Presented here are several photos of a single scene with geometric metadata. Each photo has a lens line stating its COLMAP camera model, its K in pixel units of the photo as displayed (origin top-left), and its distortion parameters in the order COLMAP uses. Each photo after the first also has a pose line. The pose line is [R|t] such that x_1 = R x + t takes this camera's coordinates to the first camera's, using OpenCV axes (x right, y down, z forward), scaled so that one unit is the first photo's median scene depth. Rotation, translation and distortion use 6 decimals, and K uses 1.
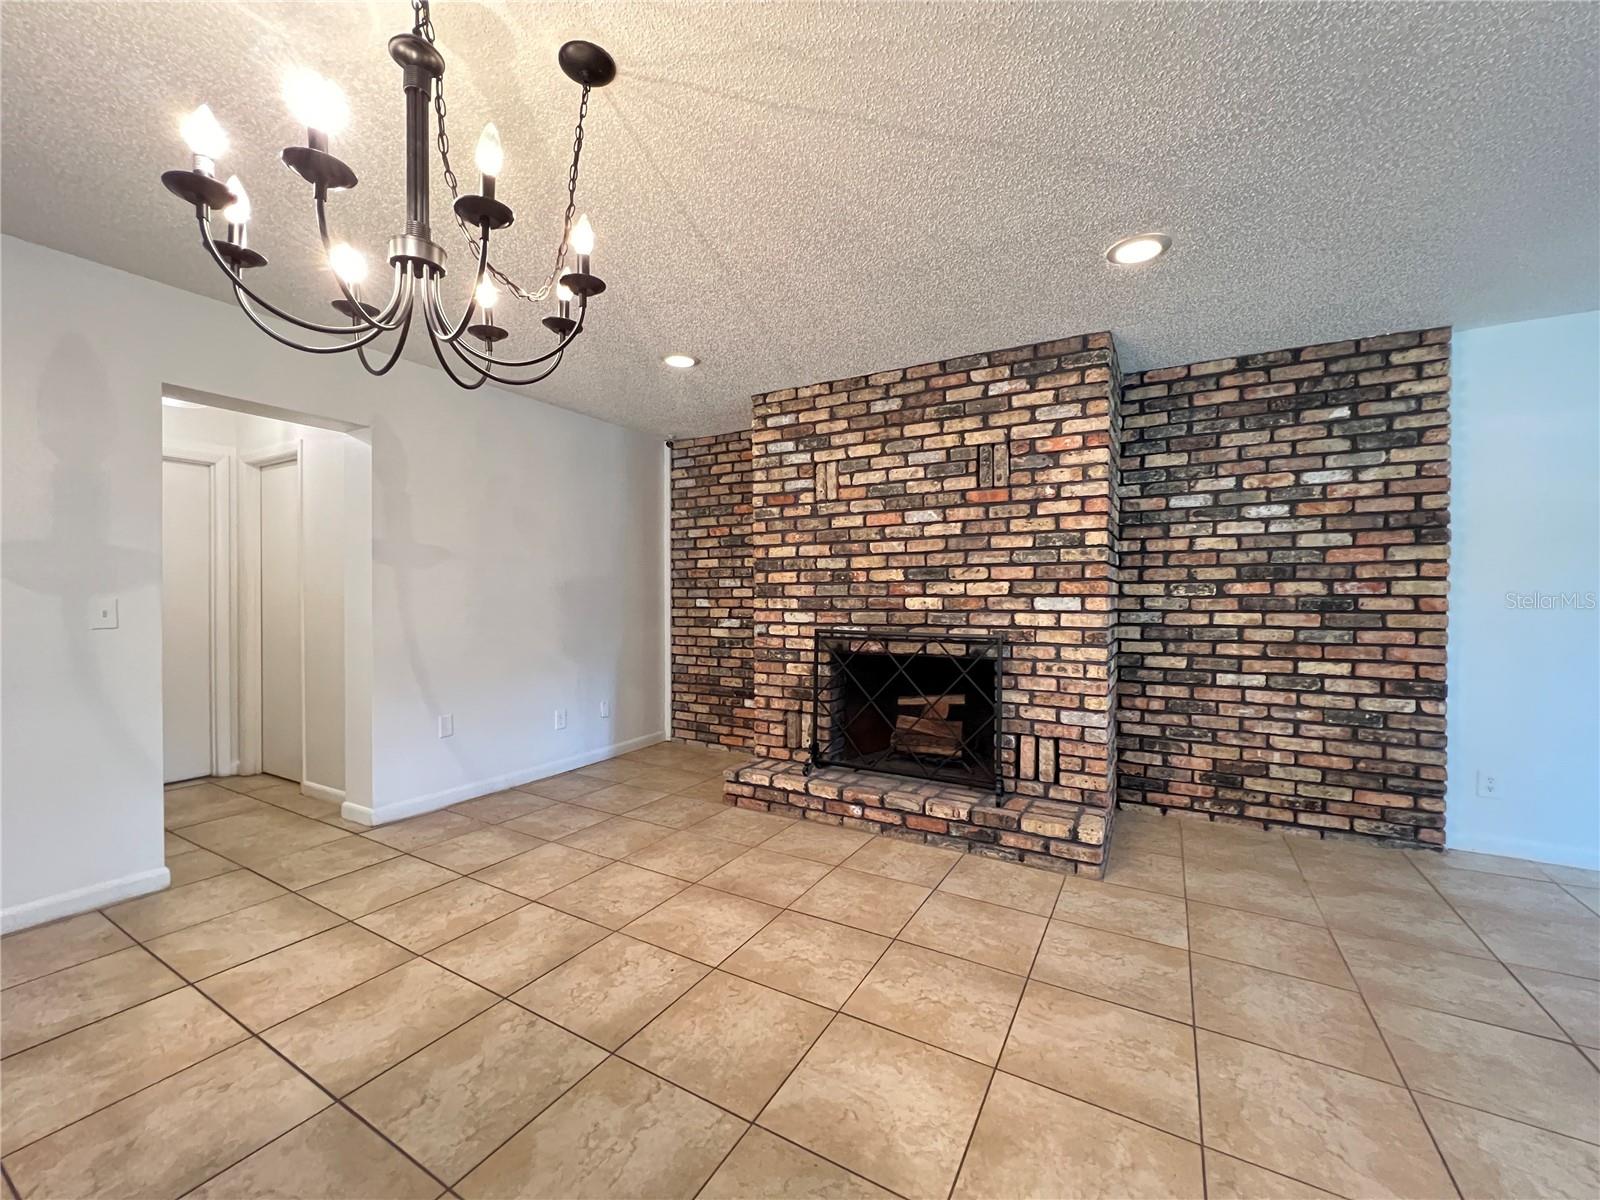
lens RADIAL K [[640.0, 0, 795.7], [0, 640.0, 597.6], [0, 0, 1]] dist [0.000542, 0.000208]
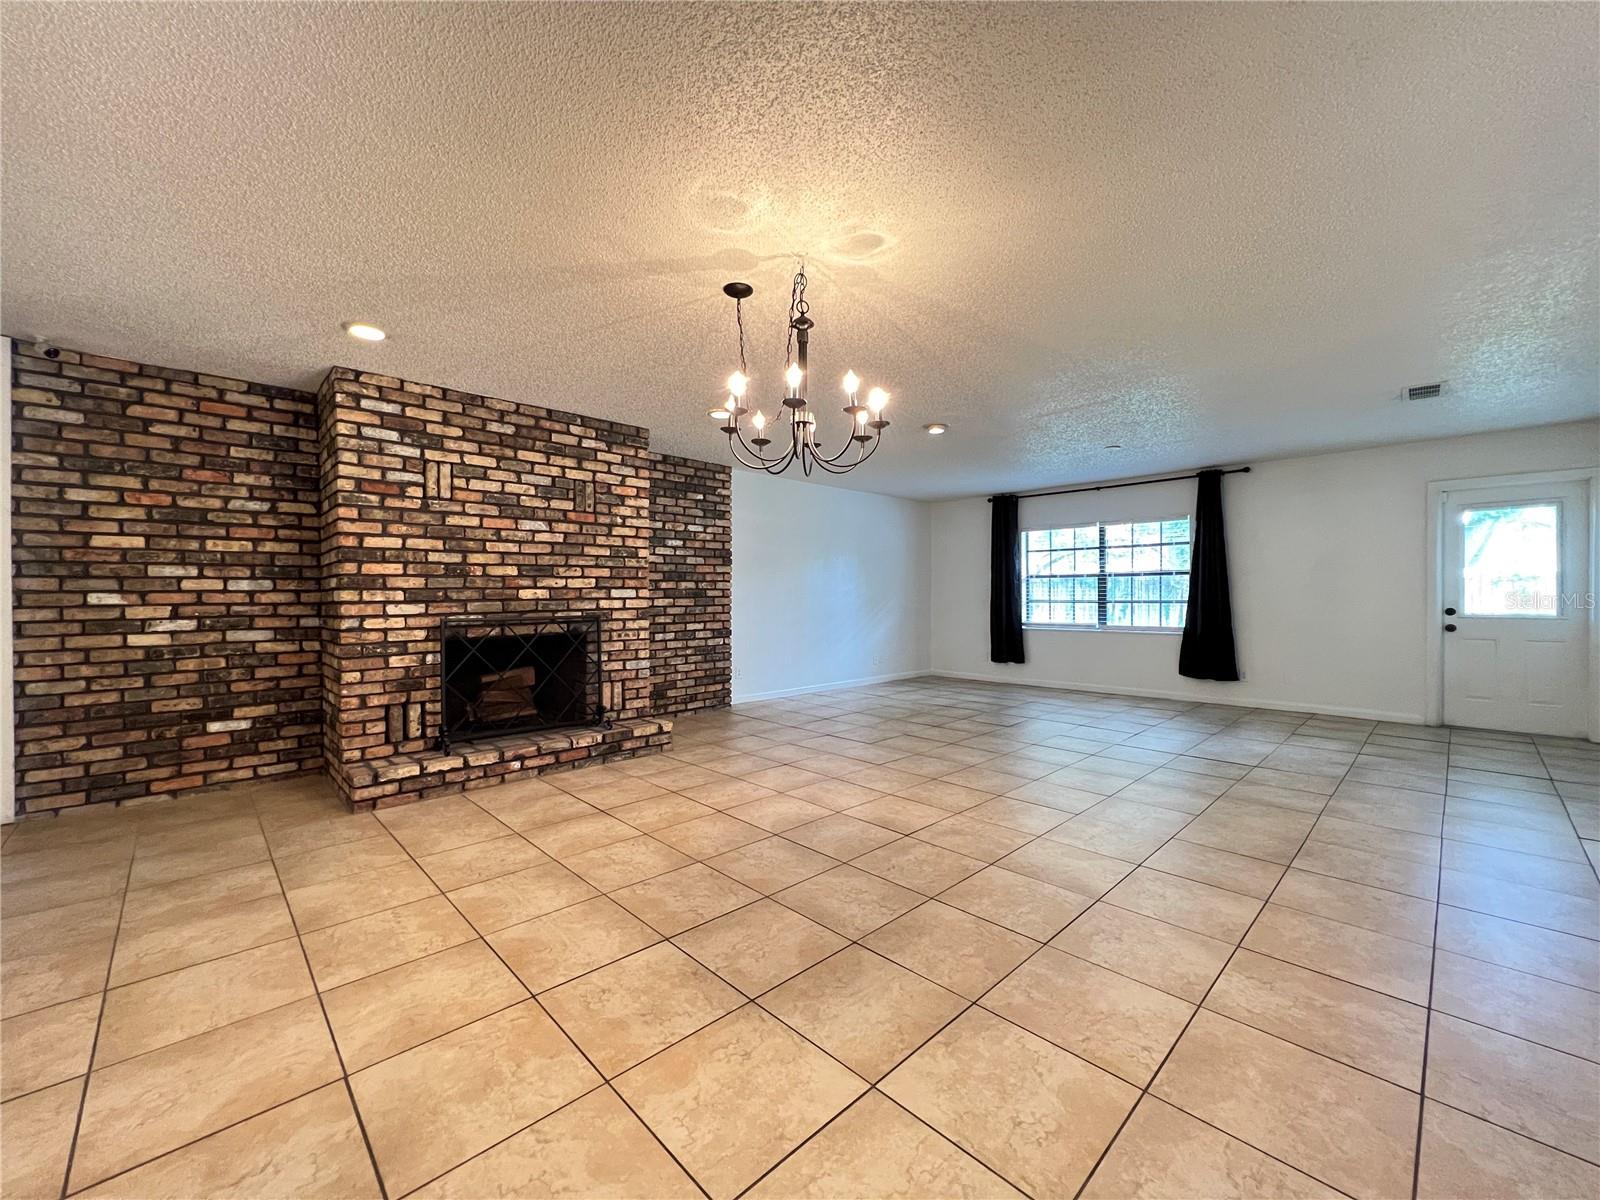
lens RADIAL K [[640.0, 0, 795.7], [0, 640.0, 597.6], [0, 0, 1]] dist [0.000542, 0.000208]
pose [[0.280839, -0.007329, 0.959727, -0.901152], [0.008345, 0.999952, 0.005194, 0.014338], [-0.959719, 0.006550, 0.280887, 0.149791]]
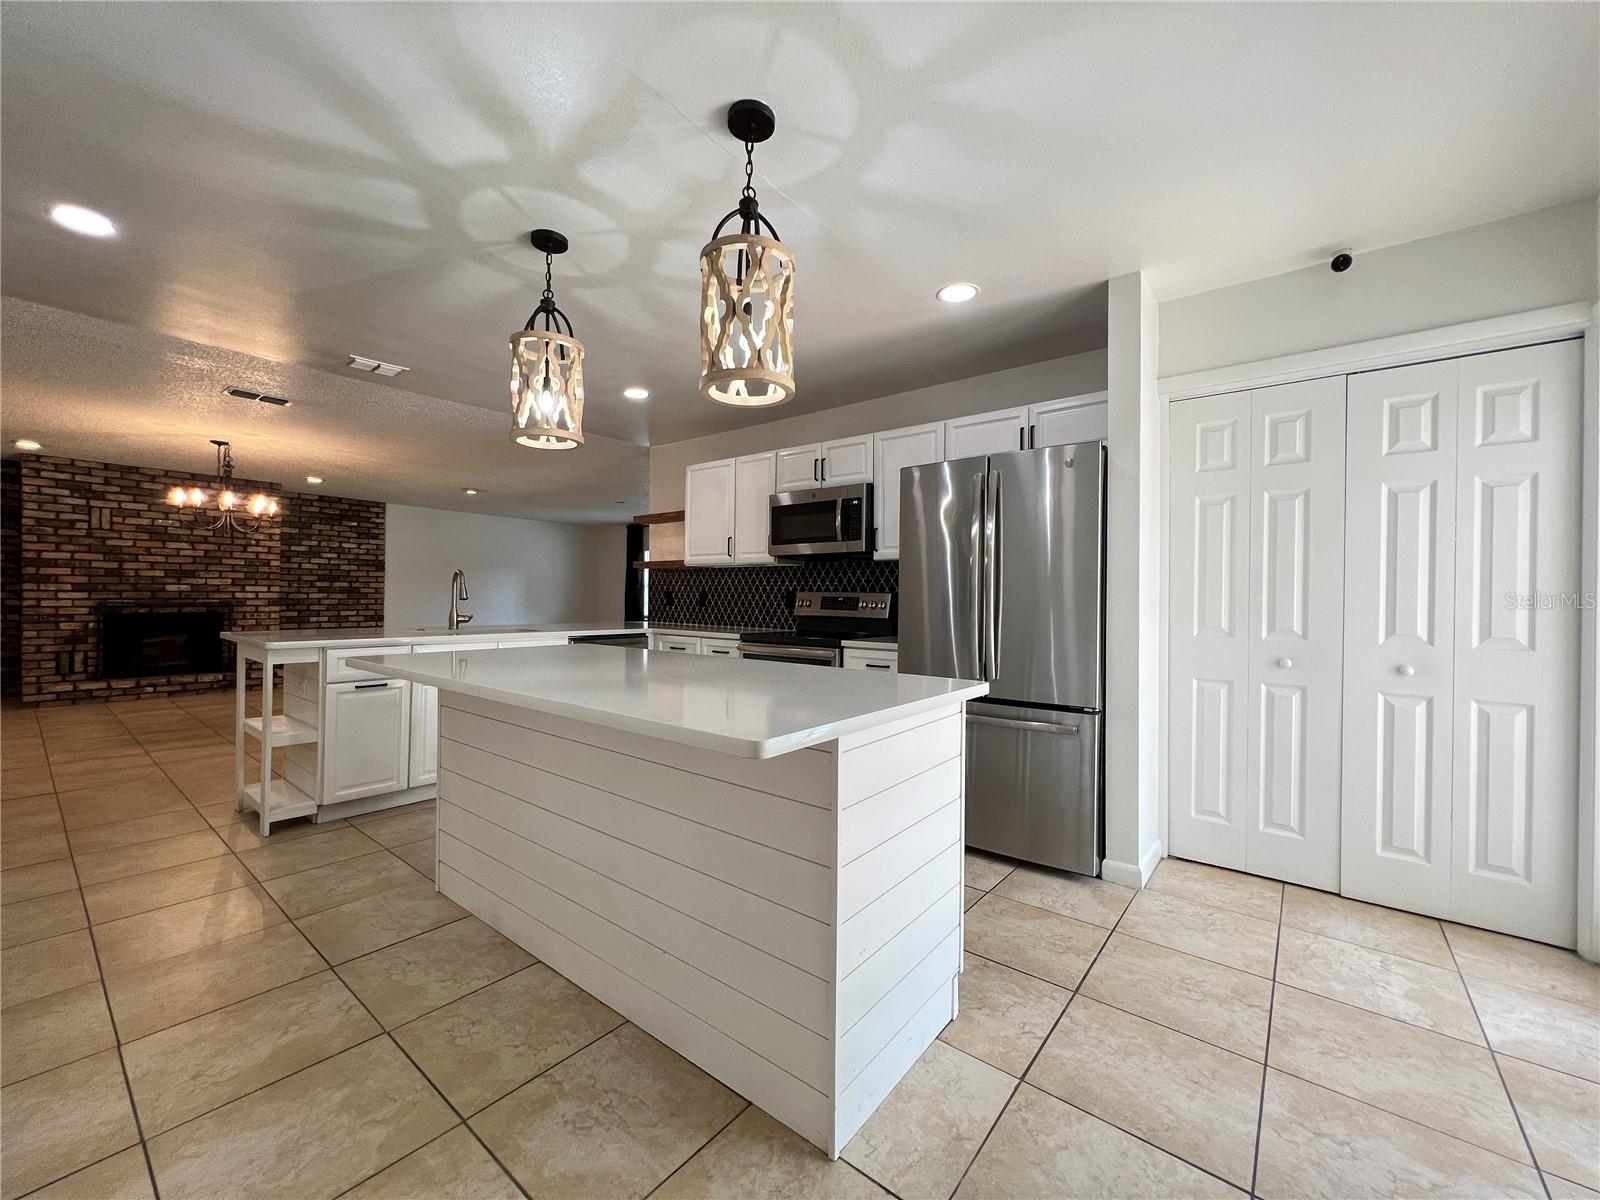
lens RADIAL K [[640.0, 0, 795.7], [0, 640.0, 597.6], [0, 0, 1]] dist [0.000542, 0.000208]
pose [[0.155219, 0.001340, 0.987879, -1.567195], [-0.007727, 0.999970, -0.000143, 0.026015], [-0.987850, -0.007611, 0.155225, -1.311904]]
